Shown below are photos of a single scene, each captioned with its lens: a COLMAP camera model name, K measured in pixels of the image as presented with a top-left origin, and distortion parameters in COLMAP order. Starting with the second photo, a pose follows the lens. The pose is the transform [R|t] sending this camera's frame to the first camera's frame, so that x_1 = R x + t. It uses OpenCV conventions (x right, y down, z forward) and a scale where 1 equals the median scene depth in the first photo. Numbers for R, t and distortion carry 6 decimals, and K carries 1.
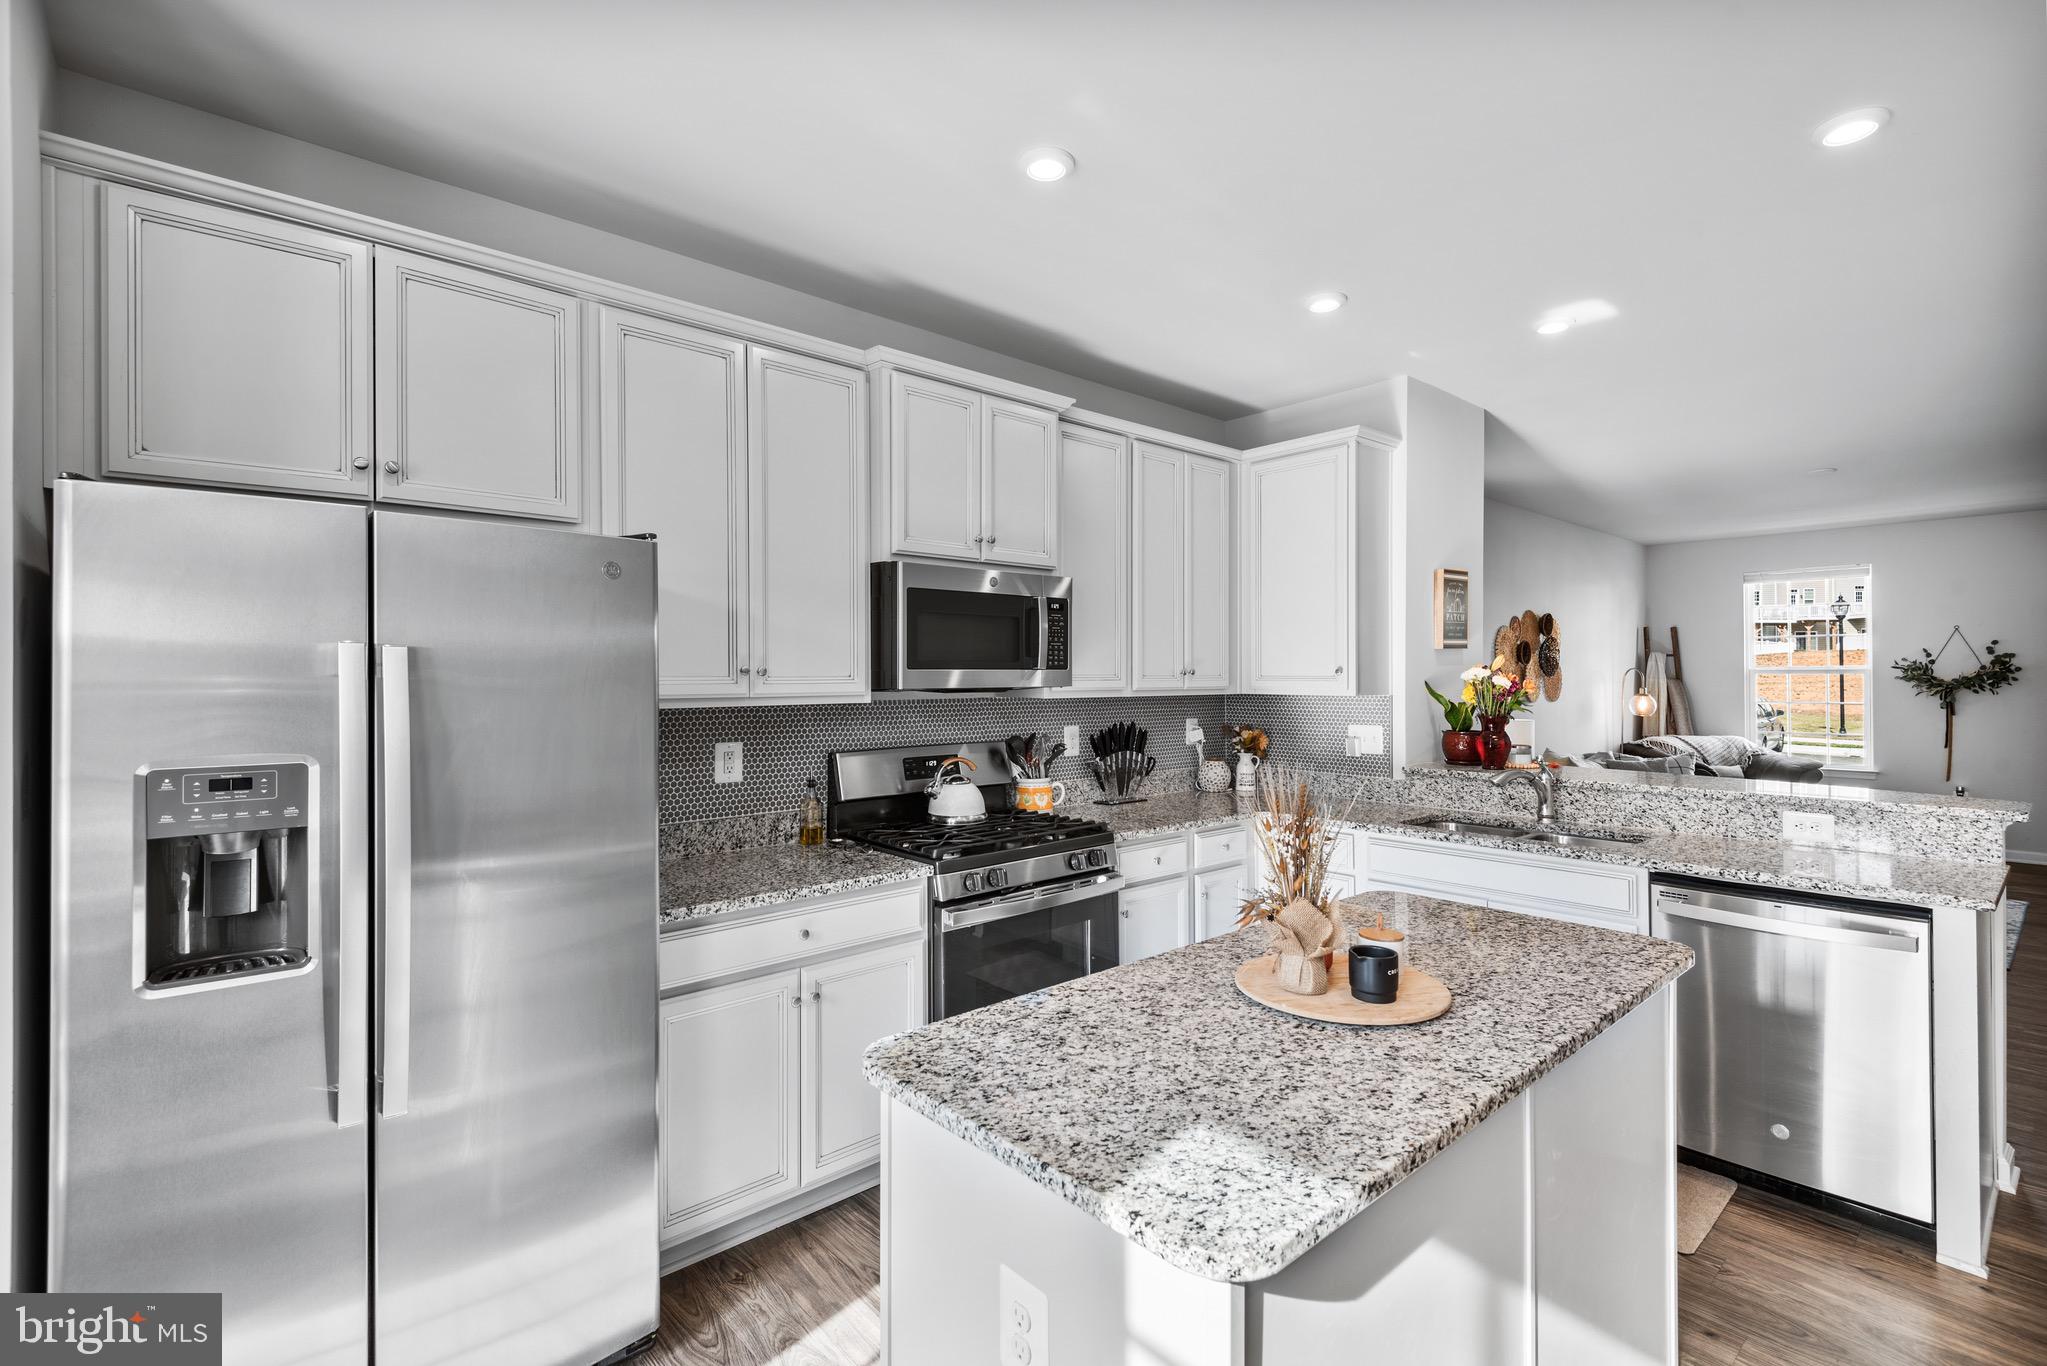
lens RADIAL K [[934.1, 0, 1022.5], [0, 934.1, 675.4], [0, 0, 1]] dist [0.023273, -0.009593]
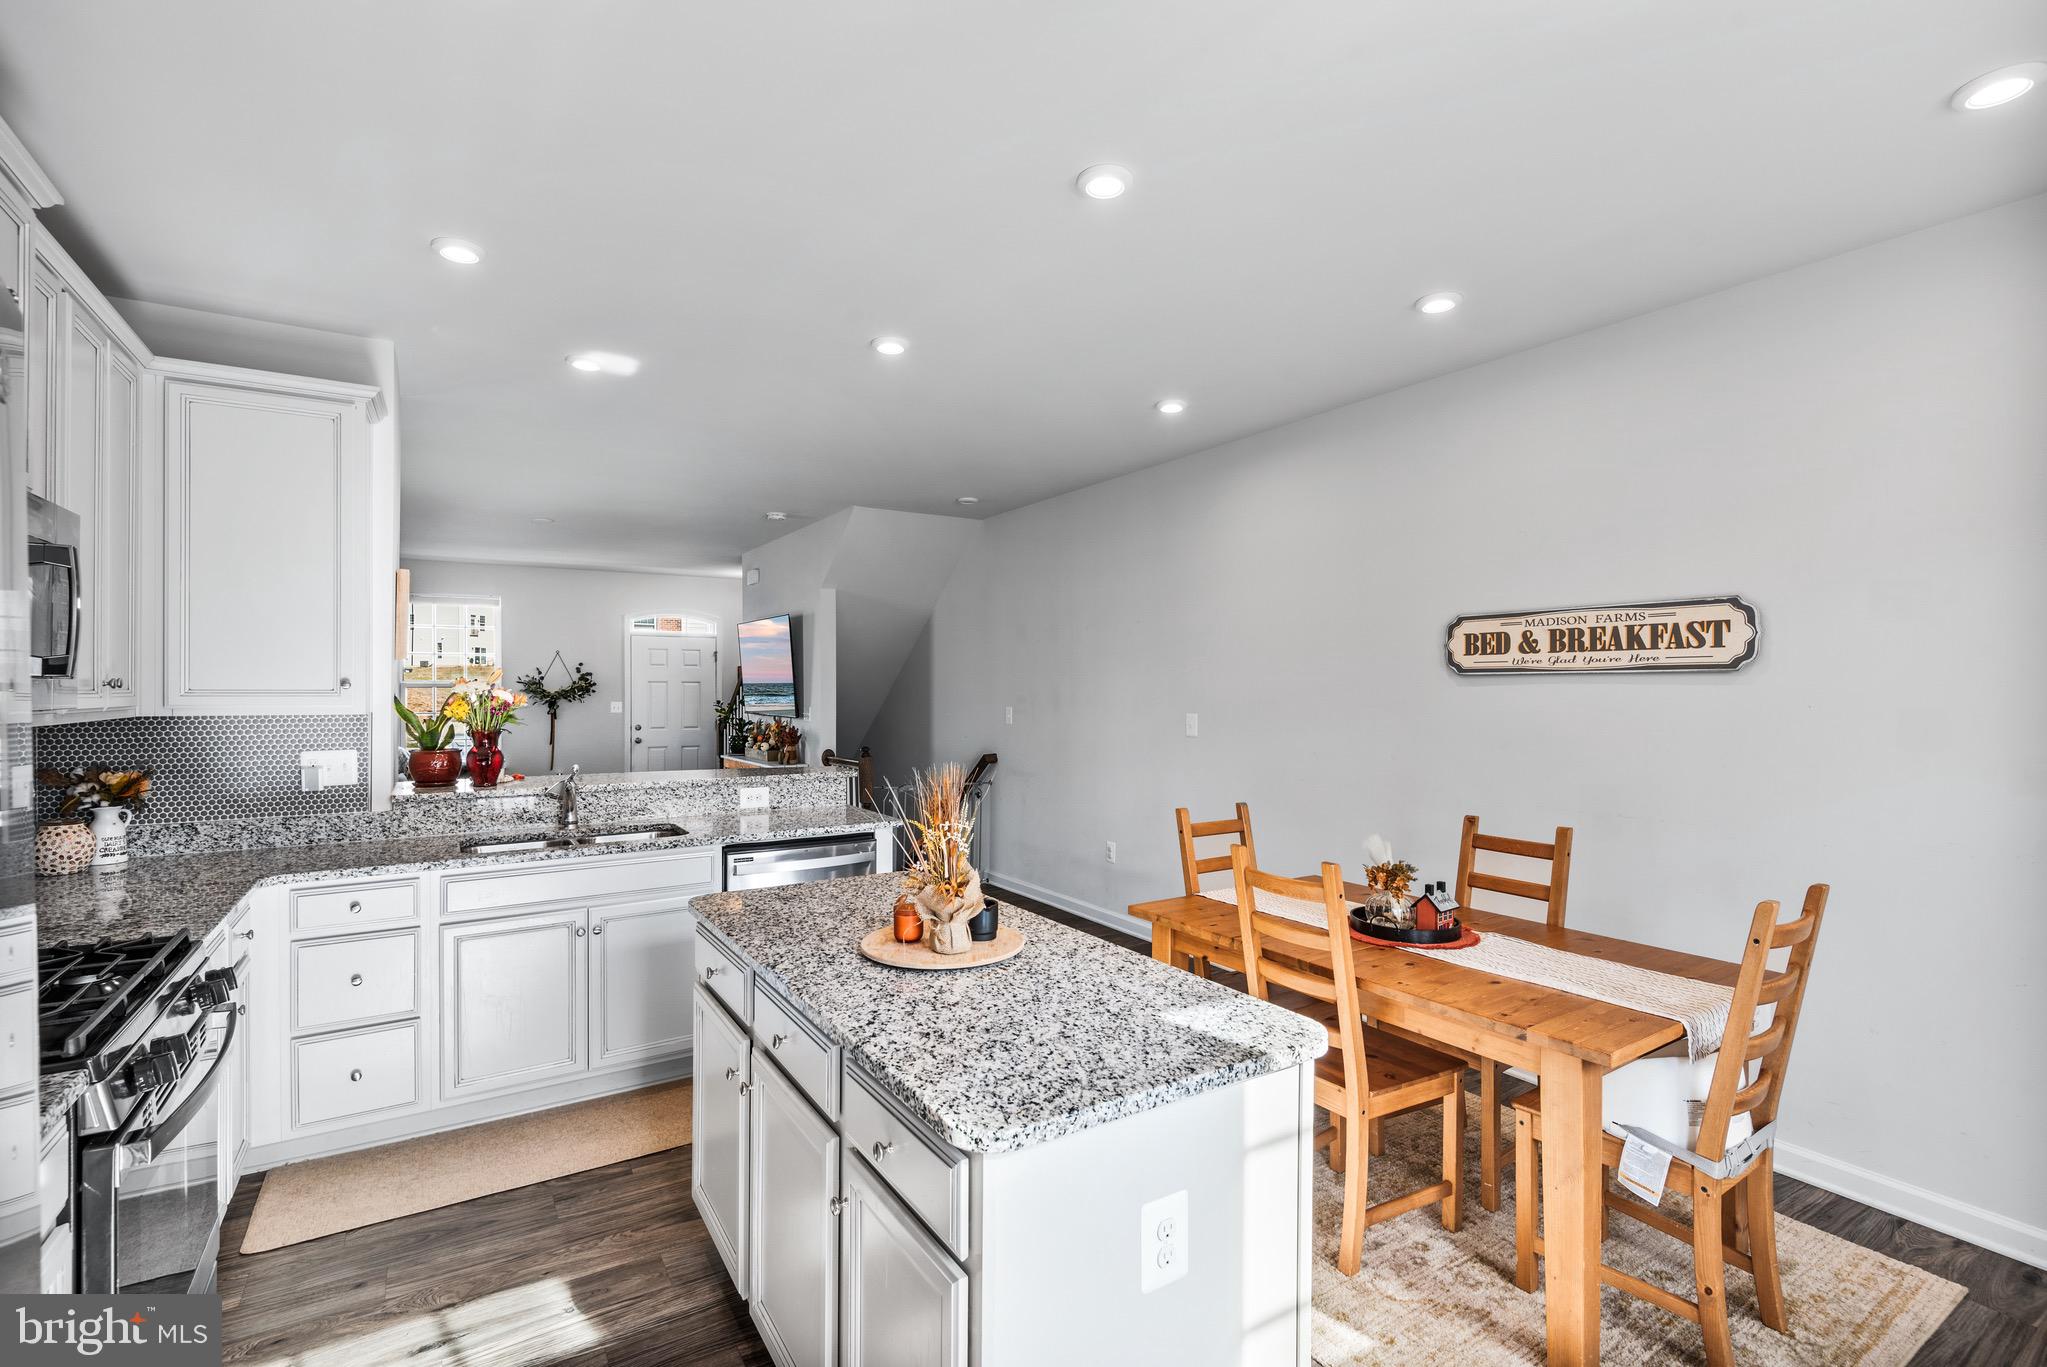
lens RADIAL K [[934.1, 0, 1028.0], [0, 934.1, 688.3], [0, 0, 1]] dist [0.023273, -0.009593]
pose [[0.164231, 0.000218, 0.986422, -0.335908], [0.000252, 1.000000, -0.000263, 0.000060], [-0.986422, 0.000292, 0.164231, 0.275096]]
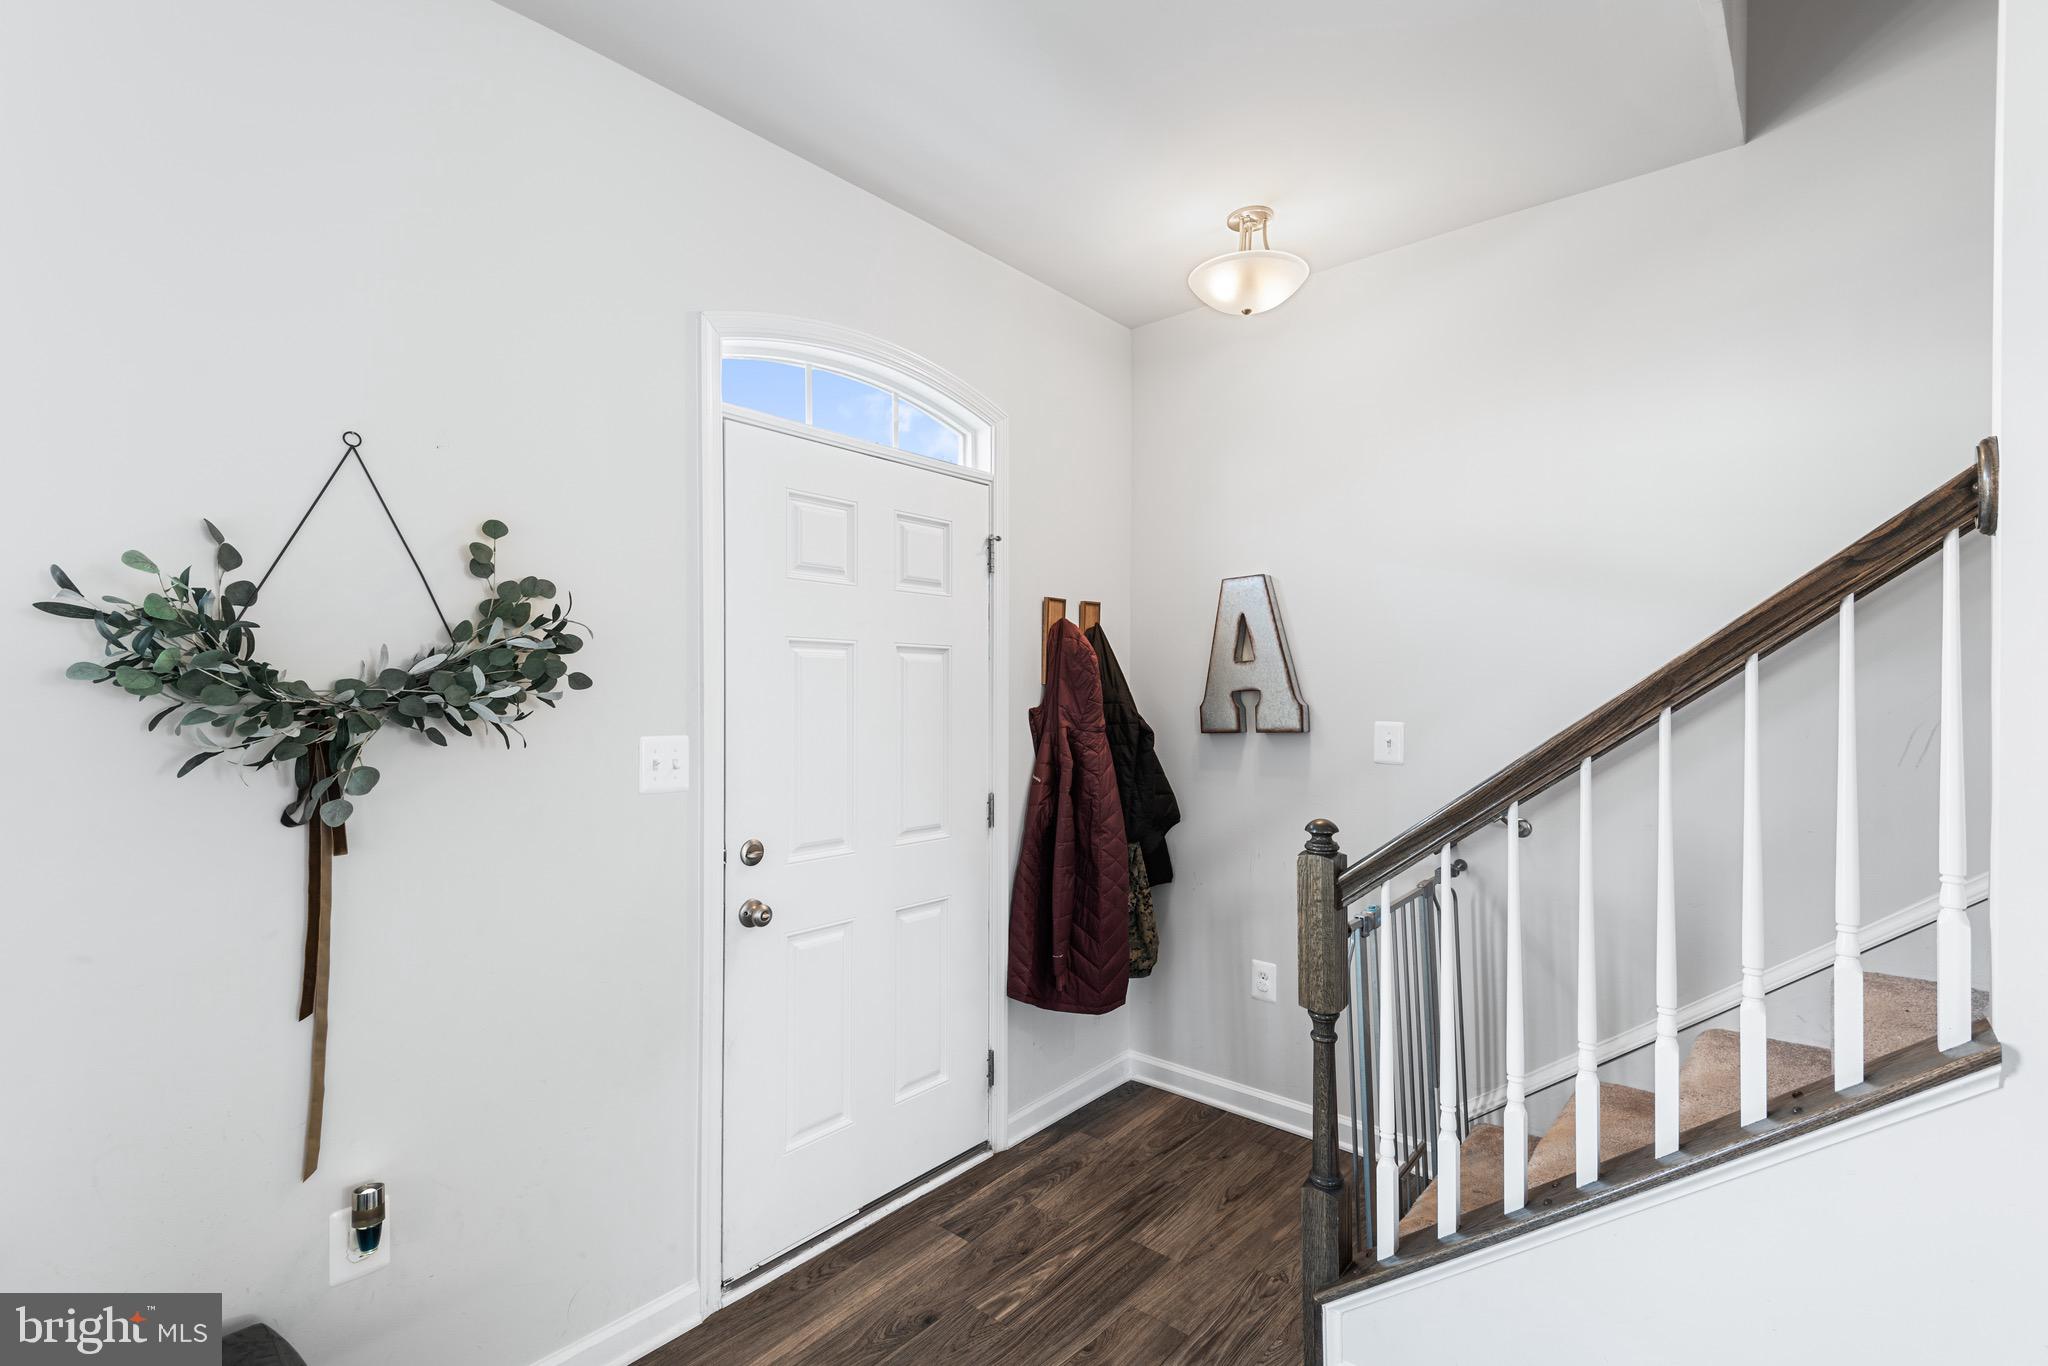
lens RADIAL K [[934.6, 0, 1018.8], [0, 934.6, 689.3], [0, 0, 1]] dist [0.023273, -0.009593]
pose [[-0.125921, 0.000184, 0.992040, 1.397477], [-0.003106, 0.999995, -0.000580, 0.009939], [-0.992035, -0.003155, -0.125920, 1.620830]]
